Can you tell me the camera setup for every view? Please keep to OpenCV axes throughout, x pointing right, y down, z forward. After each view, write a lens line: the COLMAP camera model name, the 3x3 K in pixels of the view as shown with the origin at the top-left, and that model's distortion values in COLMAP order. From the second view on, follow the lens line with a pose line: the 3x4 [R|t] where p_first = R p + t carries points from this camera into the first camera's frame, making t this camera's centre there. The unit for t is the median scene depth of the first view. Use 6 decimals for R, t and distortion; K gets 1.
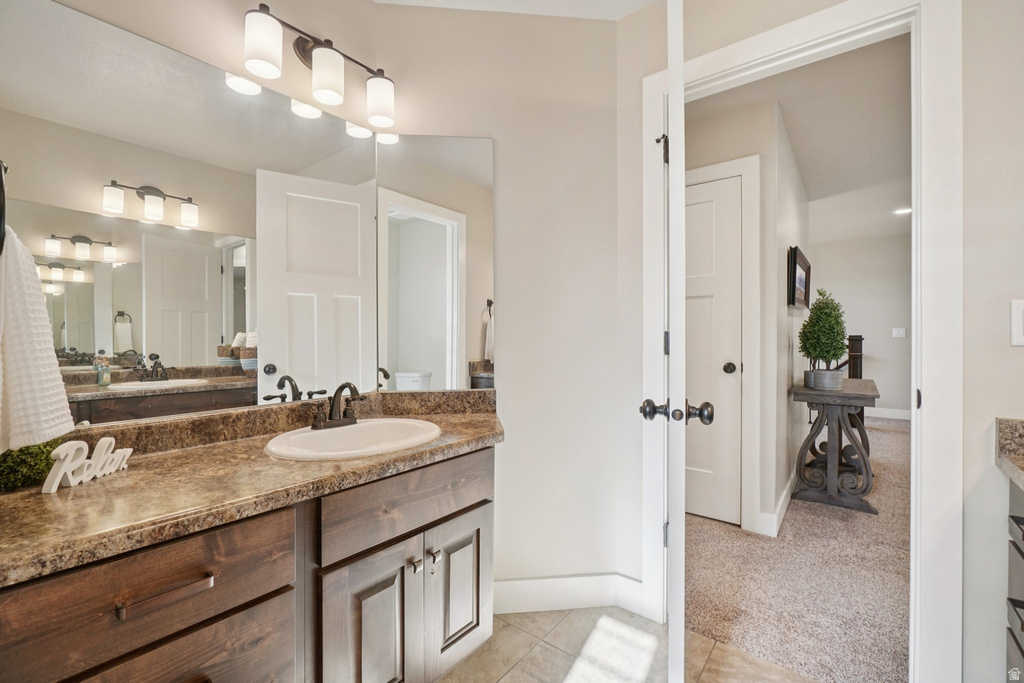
lens RADIAL K [[439.5, 0, 500.0], [0, 439.5, 341.2], [0, 0, 1]] dist [-0.002554, -0.000303]
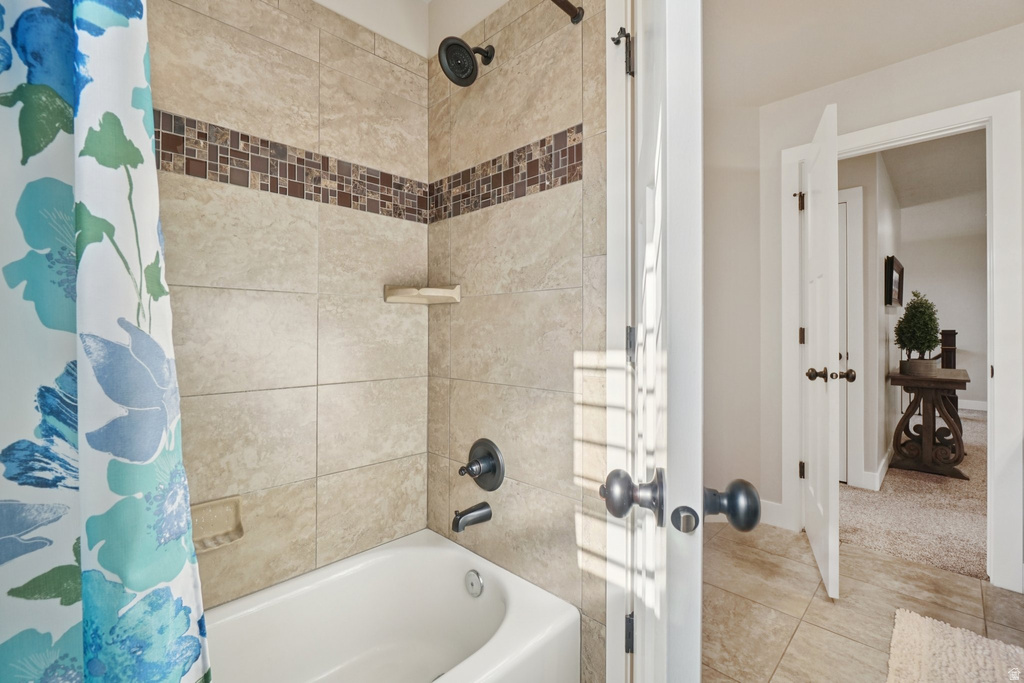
lens RADIAL K [[440.7, 0, 508.3], [0, 440.7, 337.9], [0, 0, 1]] dist [-0.000044, -0.000382]
pose [[0.994406, -0.003910, -0.105550, -0.232448], [0.003897, 0.999992, -0.000323, 0.003698], [0.105550, -0.000090, 0.994414, -0.292628]]
